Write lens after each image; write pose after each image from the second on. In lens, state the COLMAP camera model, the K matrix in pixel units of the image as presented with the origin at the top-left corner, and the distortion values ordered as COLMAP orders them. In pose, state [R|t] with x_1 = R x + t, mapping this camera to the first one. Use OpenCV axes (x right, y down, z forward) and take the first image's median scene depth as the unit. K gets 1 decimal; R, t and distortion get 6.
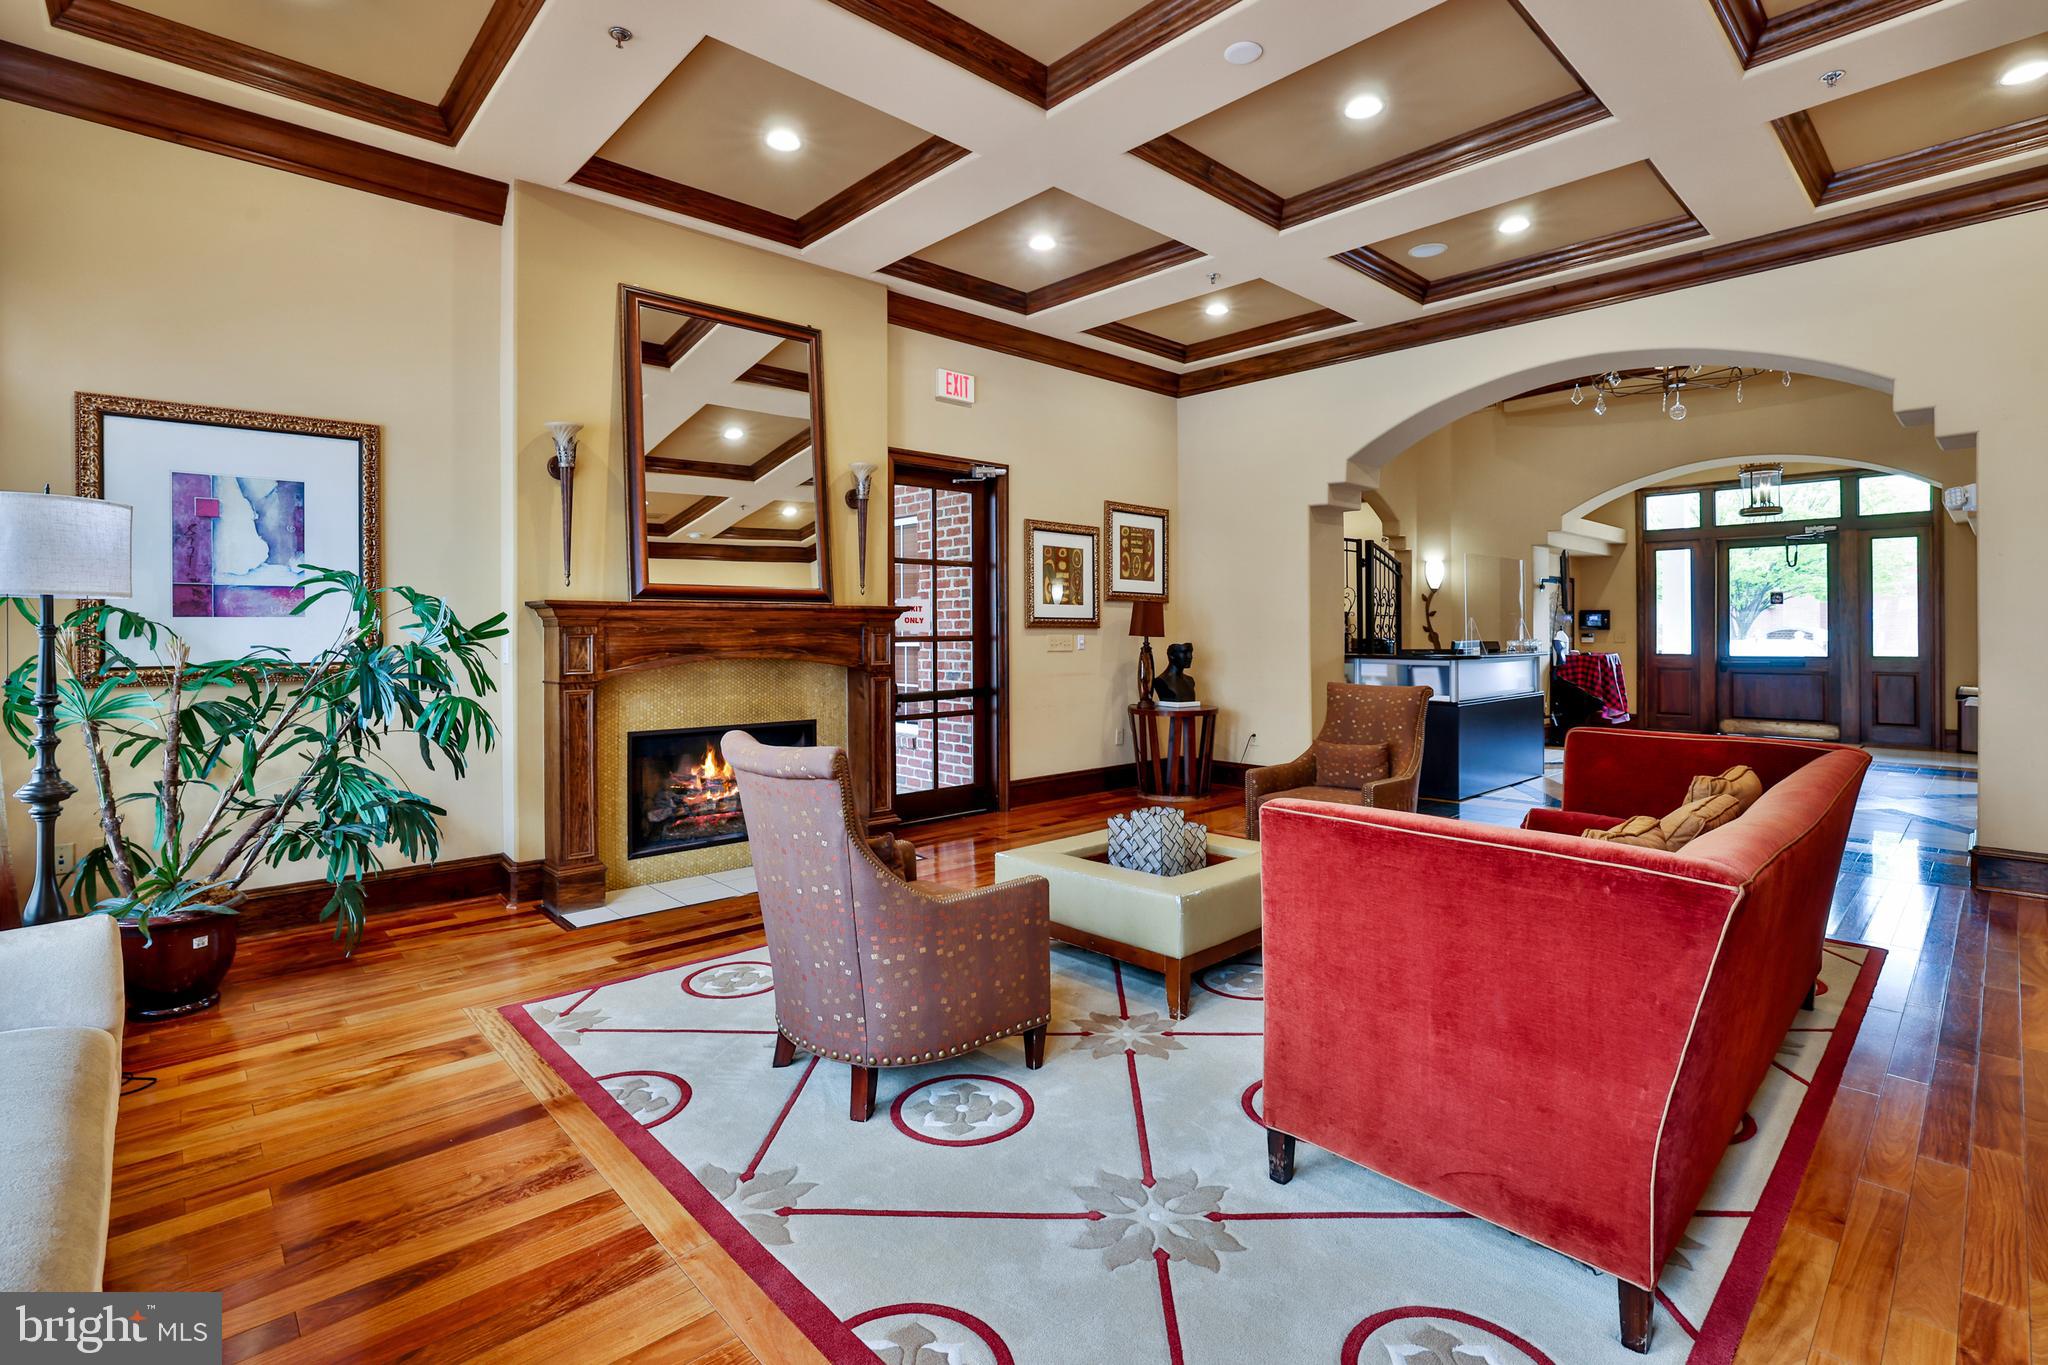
lens RADIAL K [[968.8, 0, 1018.0], [0, 968.8, 629.0], [0, 0, 1]] dist [-0.003554, -0.000291]
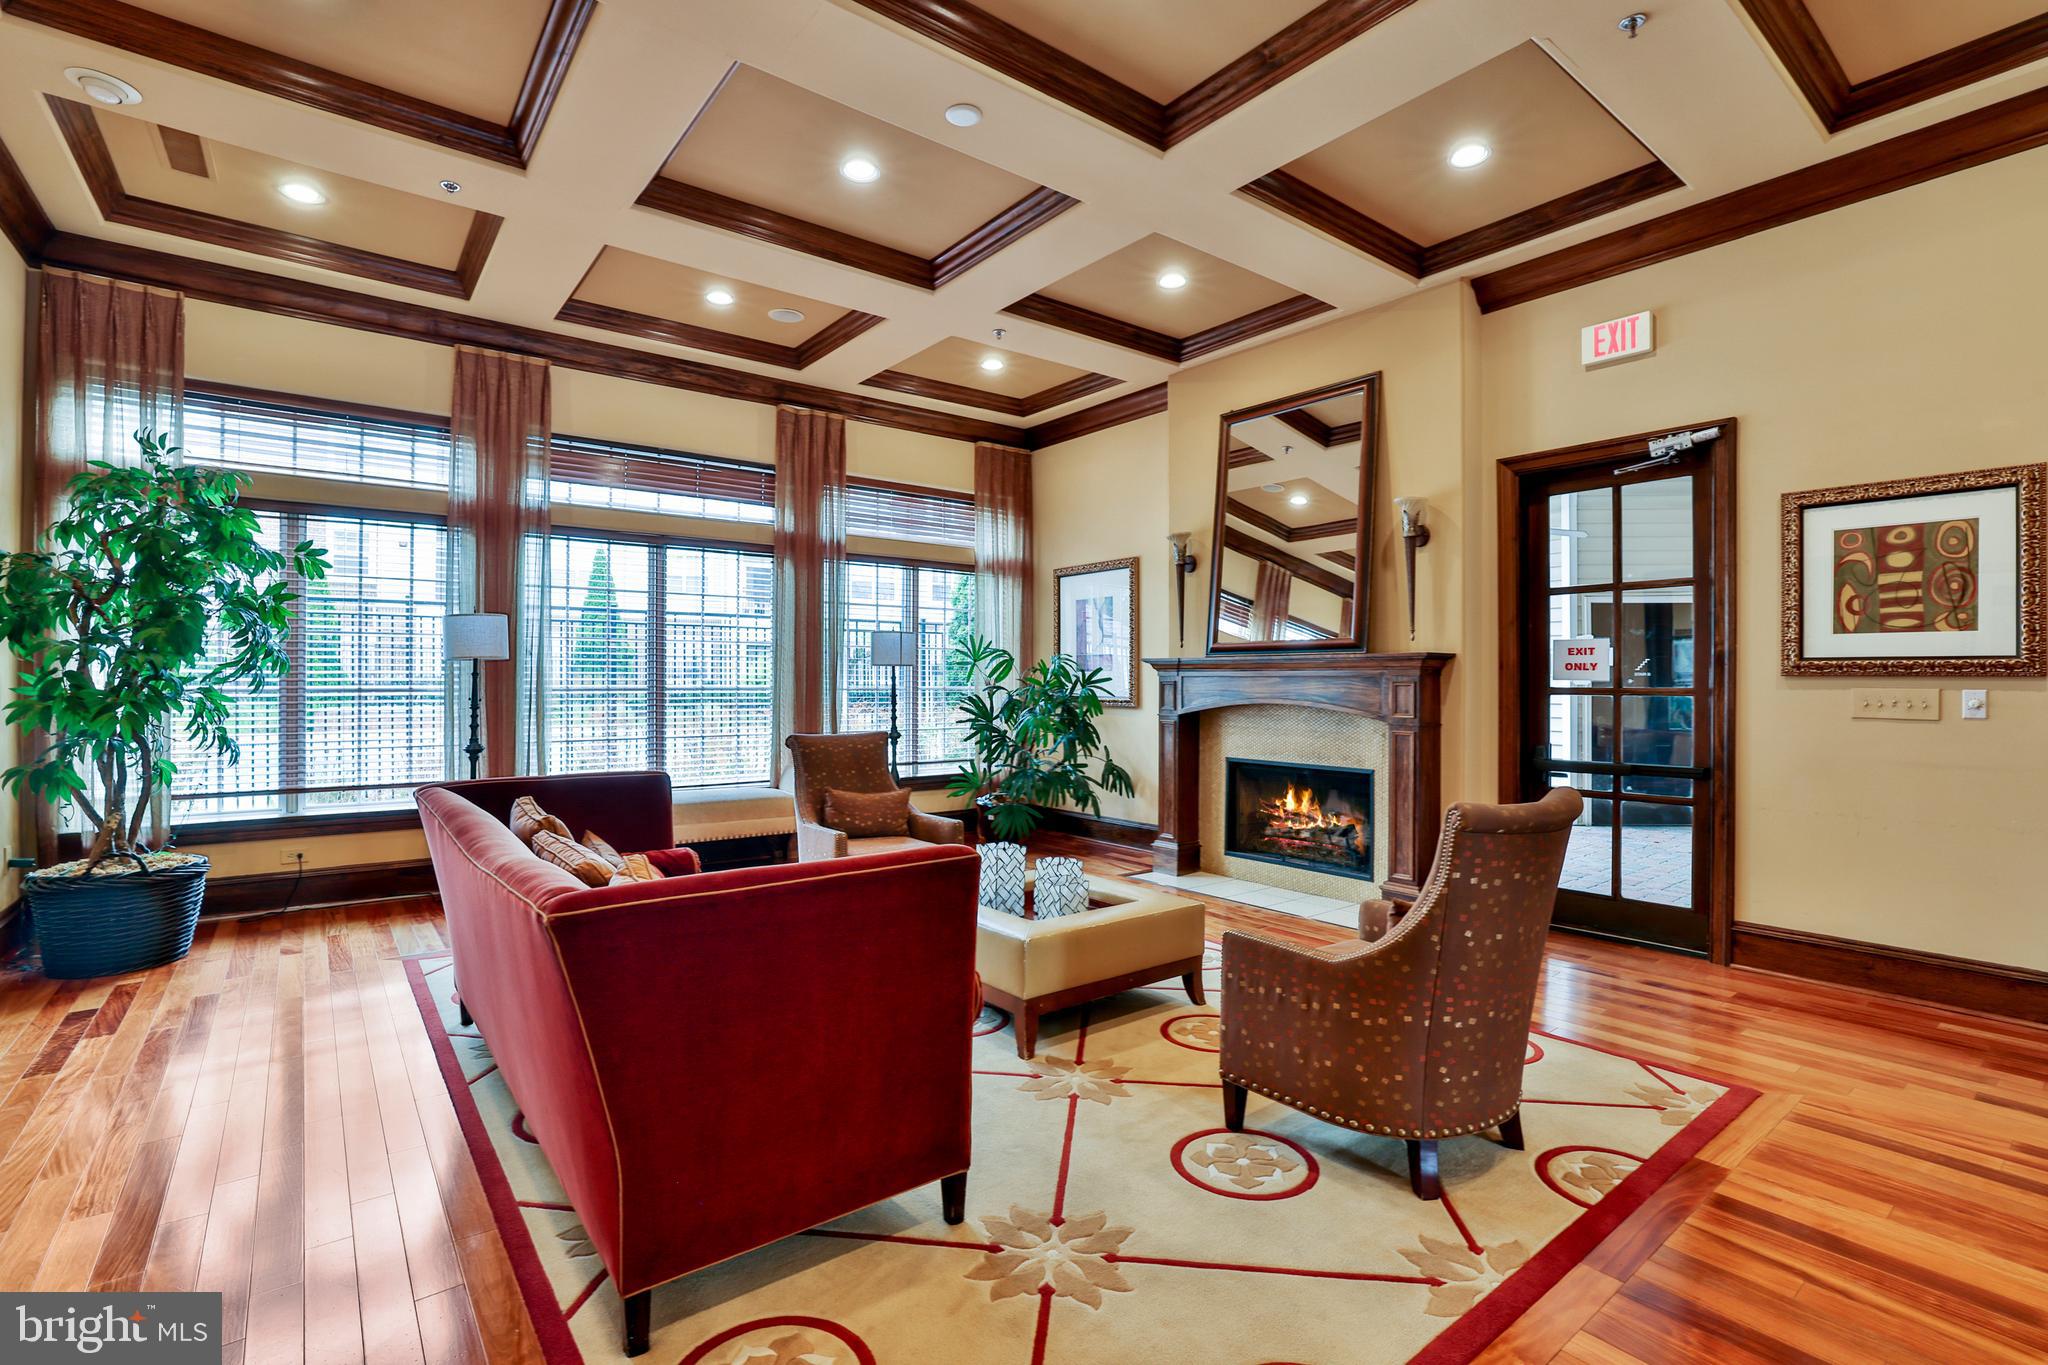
lens RADIAL K [[939.0, 0, 1024.0], [0, 939.0, 682.5], [0, 0, 1]] dist [-0.000083, 0.000035]
pose [[-0.064322, 0.007187, -0.997903, 0.716464], [0.003419, 0.999970, 0.006981, -0.003592], [0.997923, -0.002963, -0.064345, 0.662711]]
